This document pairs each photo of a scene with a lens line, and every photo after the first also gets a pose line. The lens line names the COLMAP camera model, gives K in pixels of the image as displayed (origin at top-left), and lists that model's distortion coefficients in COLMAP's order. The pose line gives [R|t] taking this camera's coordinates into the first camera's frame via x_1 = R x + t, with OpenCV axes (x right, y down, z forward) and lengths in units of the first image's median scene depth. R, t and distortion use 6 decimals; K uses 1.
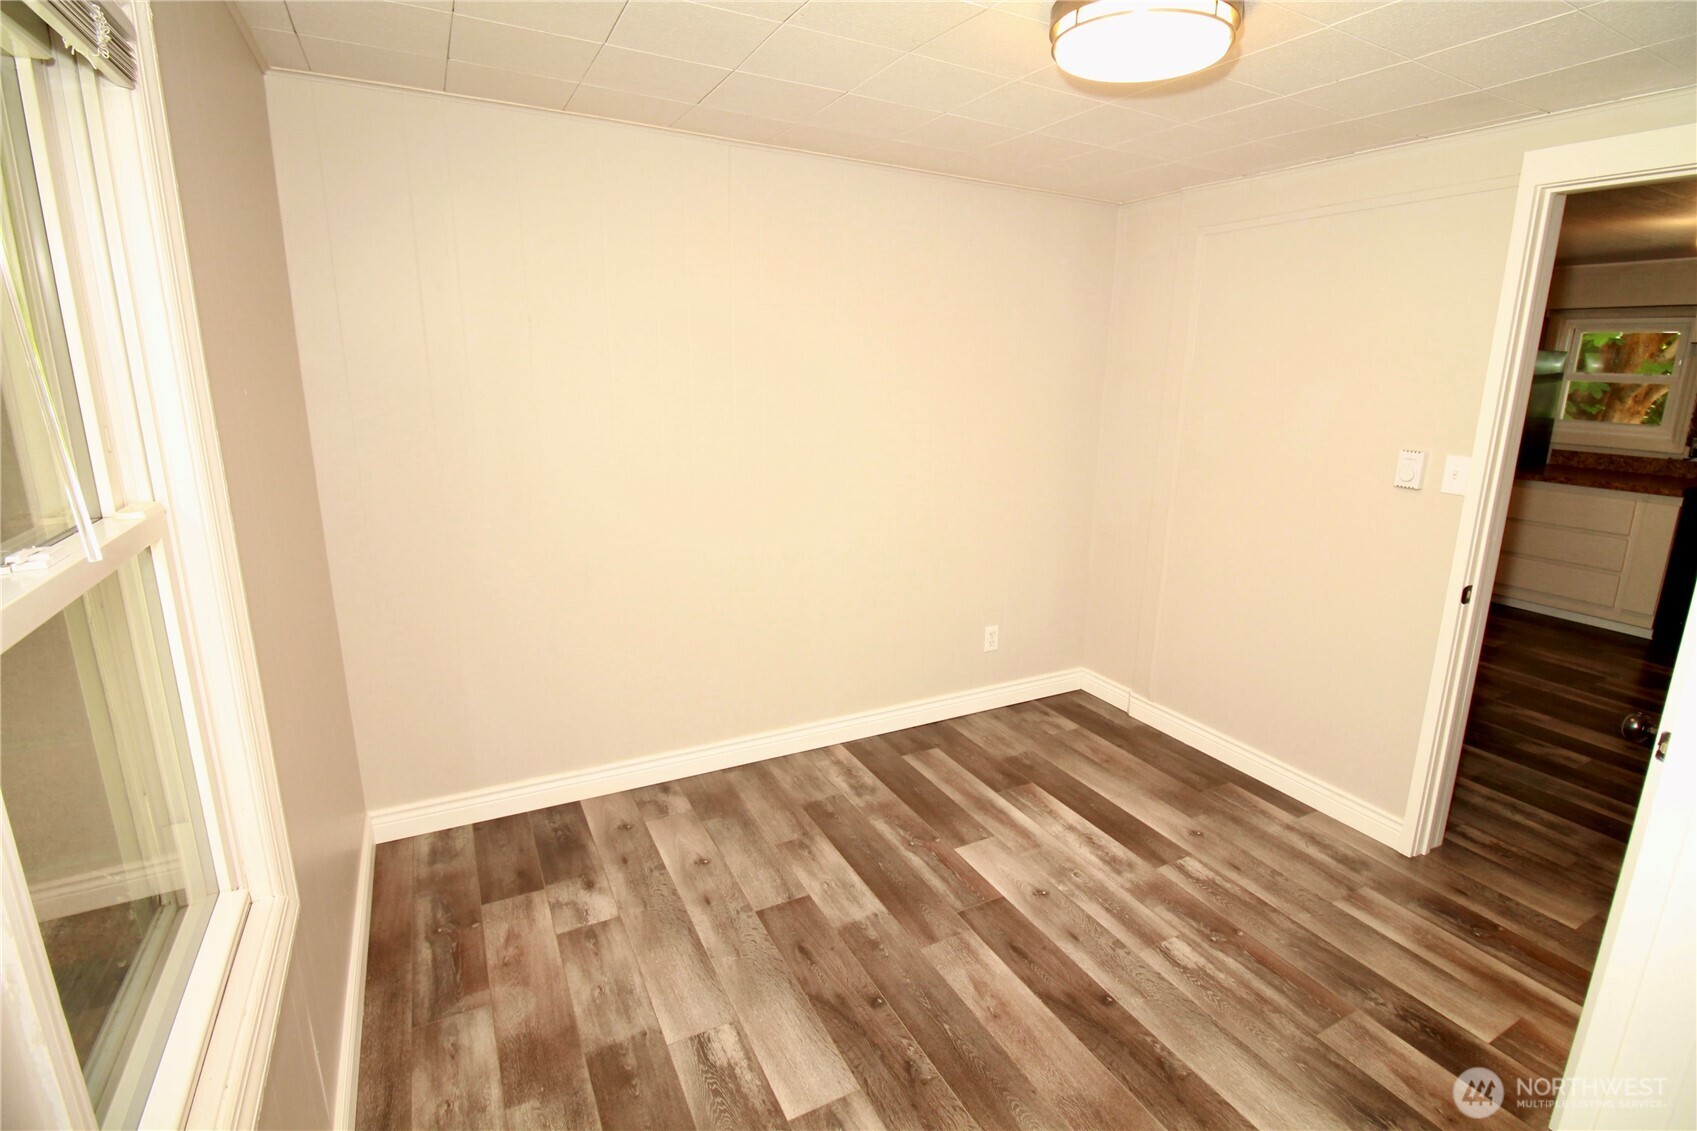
lens RADIAL K [[798.5, 0, 873.3], [0, 798.5, 566.4], [0, 0, 1]] dist [-0.008693, -0.001308]
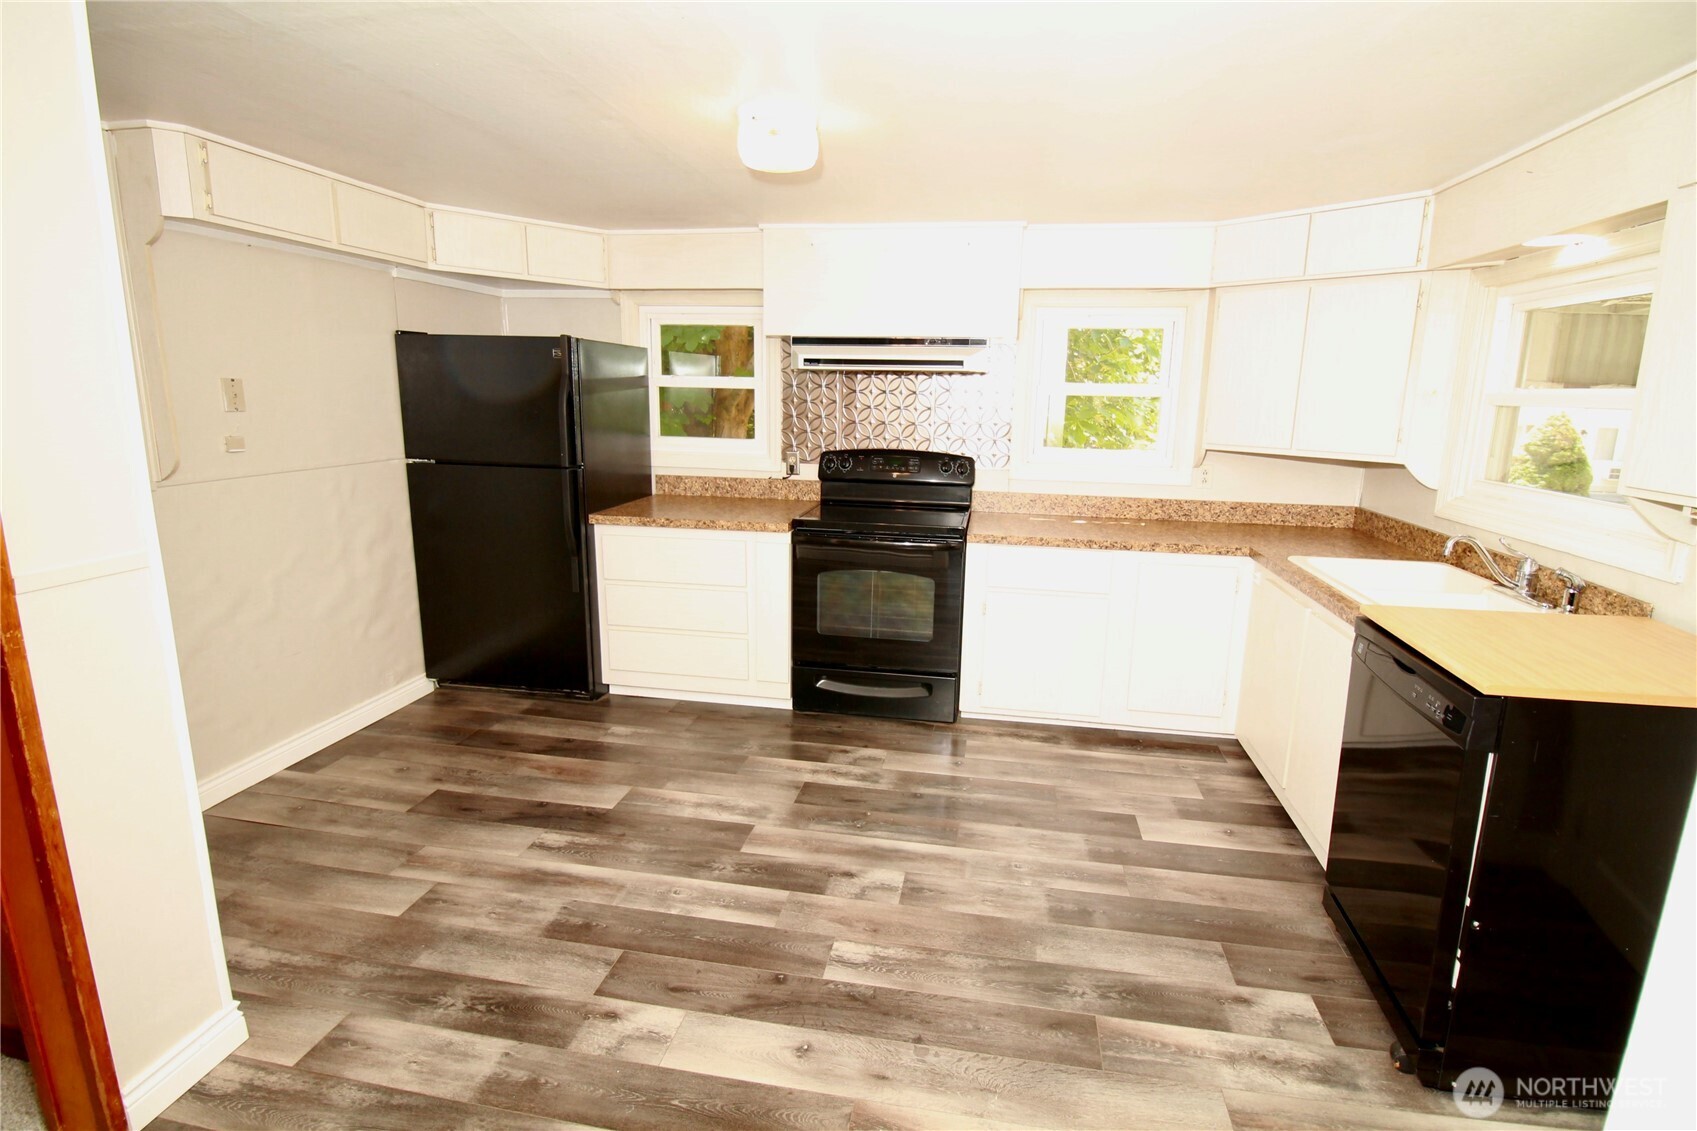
lens RADIAL K [[798.5, 0, 873.3], [0, 798.5, 566.4], [0, 0, 1]] dist [-0.008693, -0.001308]
pose [[0.623707, -0.164685, 0.764113, 0.054750], [0.163737, 0.983392, 0.078294, -0.012645], [-0.764317, 0.076281, 0.640313, 0.050420]]
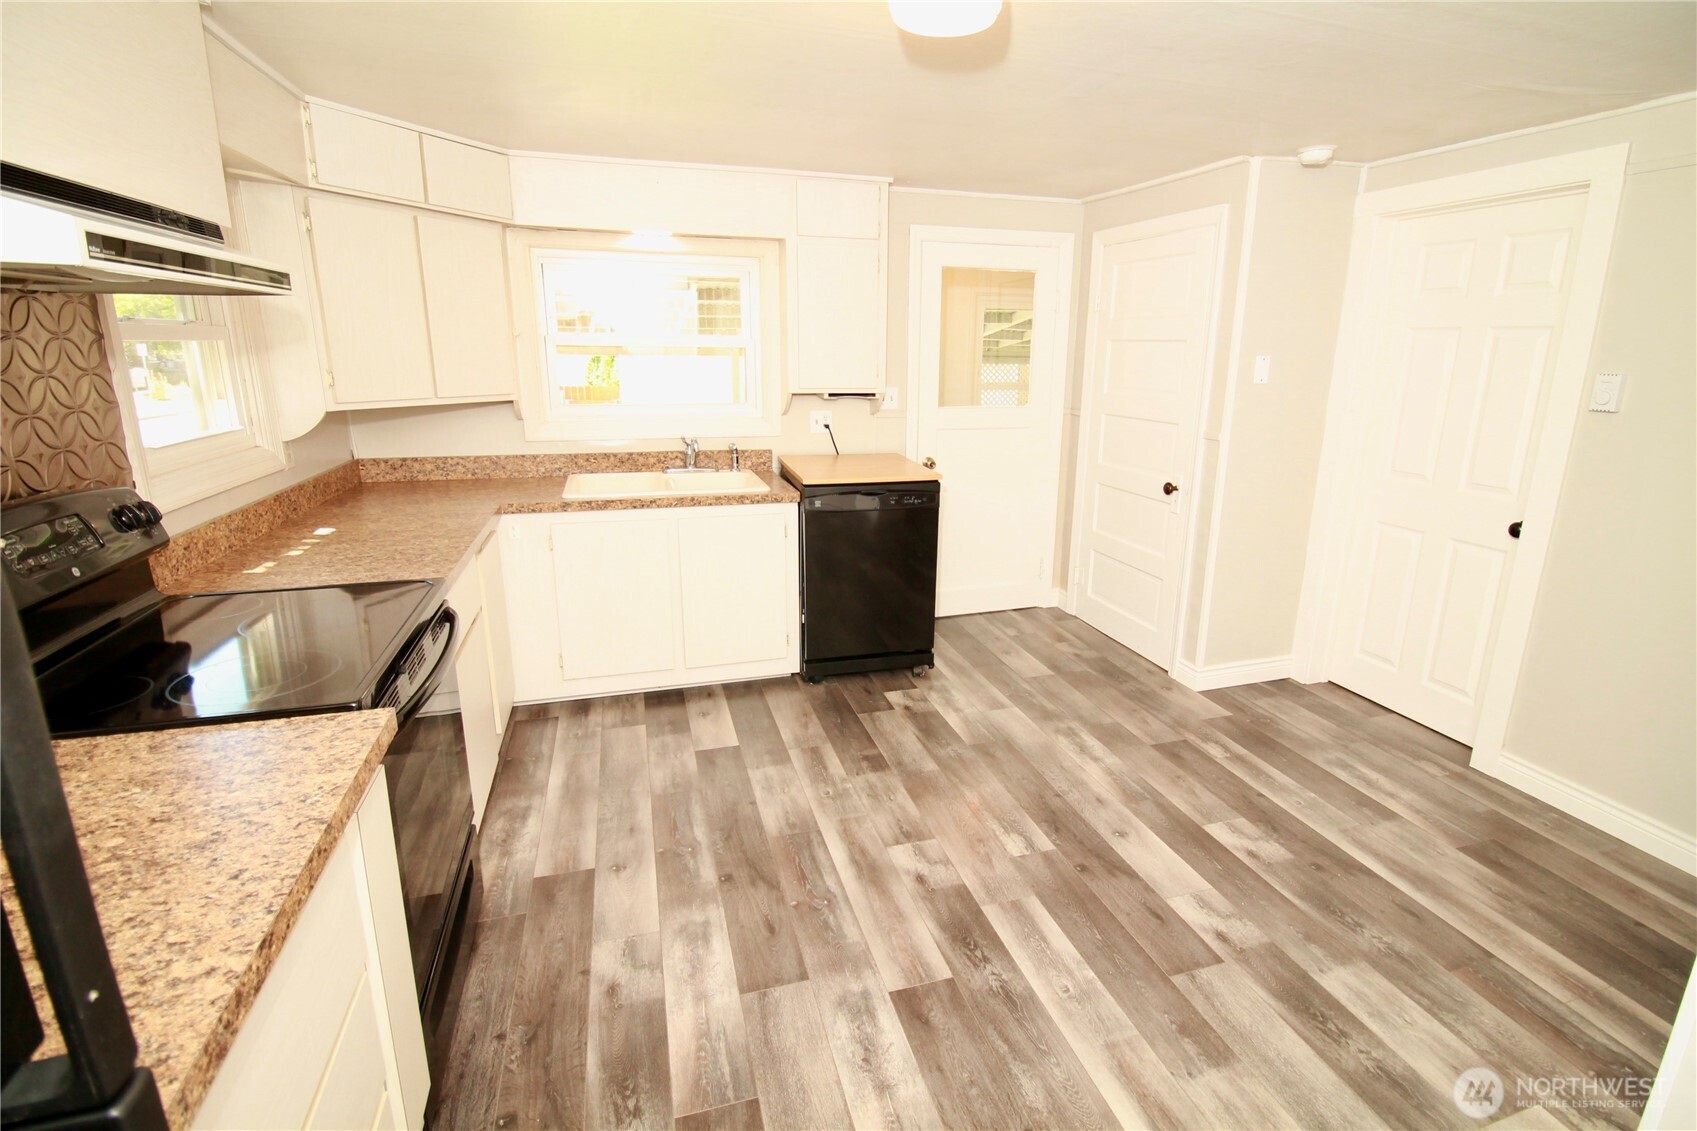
lens RADIAL K [[798.5, 0, 873.3], [0, 798.5, 566.4], [0, 0, 1]] dist [-0.008693, -0.001308]
pose [[-0.978411, -0.075458, 0.192401, 0.094290], [0.025353, 0.880107, 0.474098, -0.033349], [-0.205108, 0.468741, -0.859193, 0.140395]]
